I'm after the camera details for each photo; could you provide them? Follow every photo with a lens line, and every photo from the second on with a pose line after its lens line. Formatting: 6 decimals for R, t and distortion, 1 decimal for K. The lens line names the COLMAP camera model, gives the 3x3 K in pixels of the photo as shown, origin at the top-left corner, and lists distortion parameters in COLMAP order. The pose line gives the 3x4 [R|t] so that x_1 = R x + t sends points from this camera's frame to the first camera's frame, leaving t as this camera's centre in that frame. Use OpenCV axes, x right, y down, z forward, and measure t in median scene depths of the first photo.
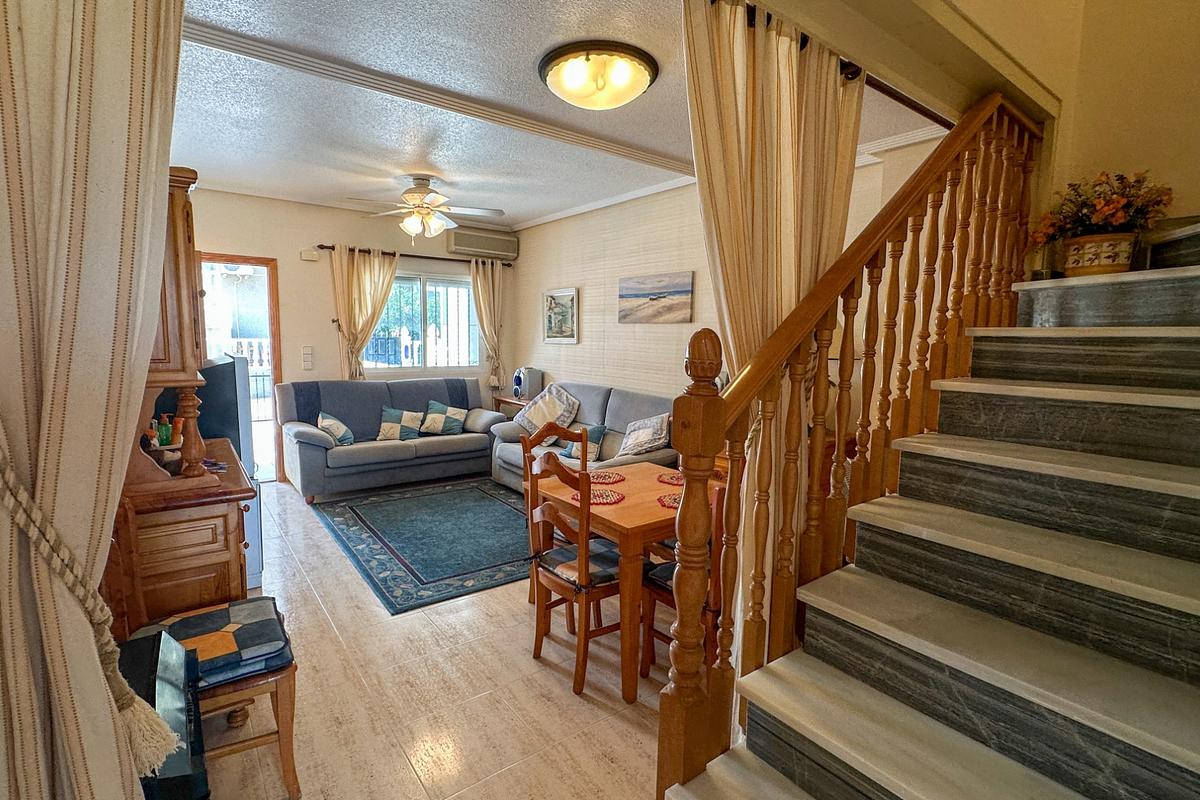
lens RADIAL K [[559.1, 0, 595.9], [0, 559.1, 397.2], [0, 0, 1]] dist [-0.001942, -0.001913]
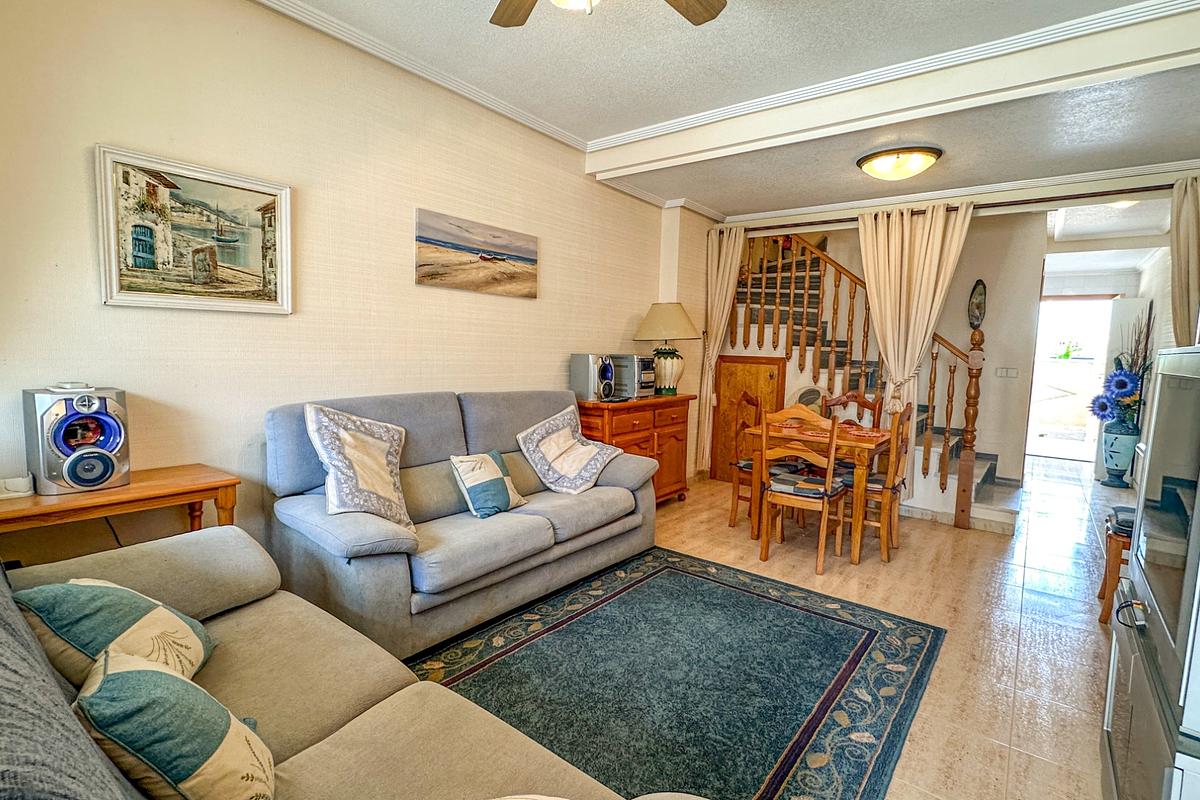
lens RADIAL K [[559.1, 0, 605.4], [0, 559.1, 401.3], [0, 0, 1]] dist [-0.001942, -0.001913]
pose [[-0.254354, -0.117881, 0.959900, -0.584334], [0.073144, 0.987356, 0.140634, -0.078379], [-0.964341, 0.105982, -0.242516, 0.956490]]
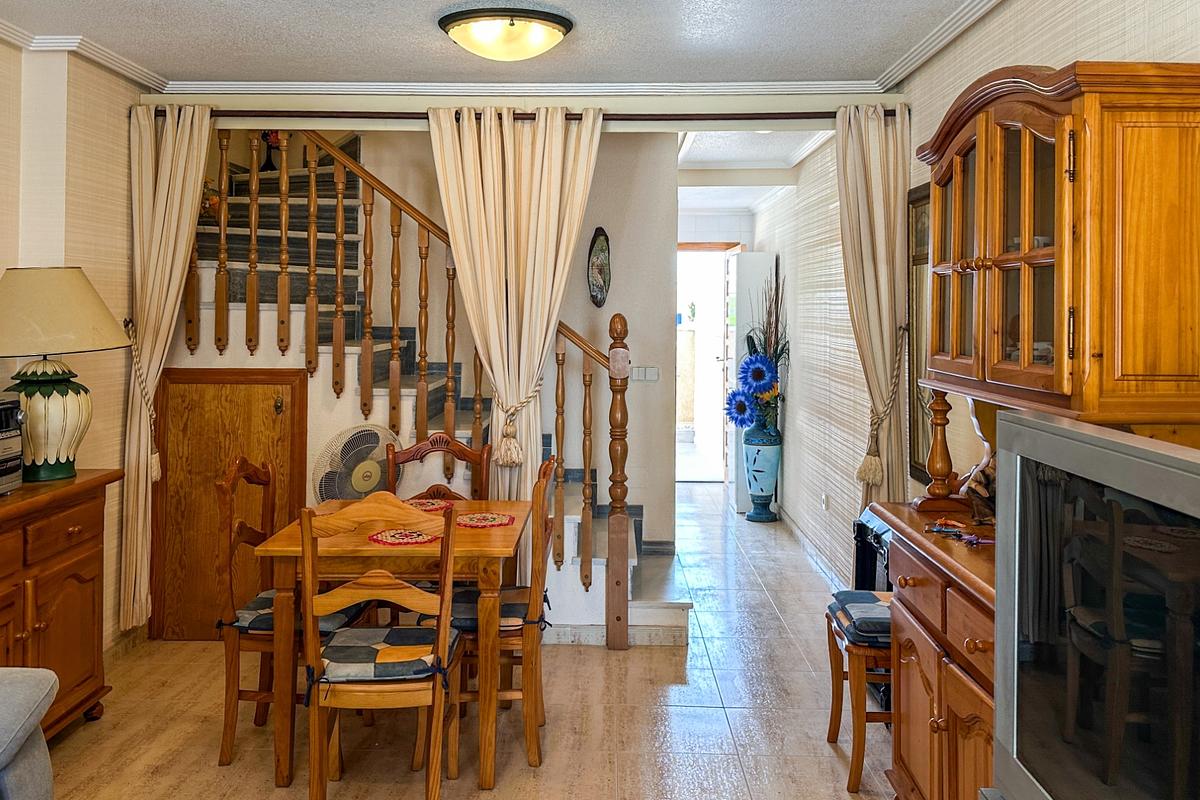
lens RADIAL K [[1057.8, 0, 608.1], [0, 1057.8, 315.2], [0, 0, 1]] dist [0.055564, -0.070938]
pose [[-0.771844, -0.010288, 0.635728, -0.503903], [0.050799, 0.995675, 0.077788, -0.104260], [-0.633779, 0.092334, -0.767983, 0.951795]]
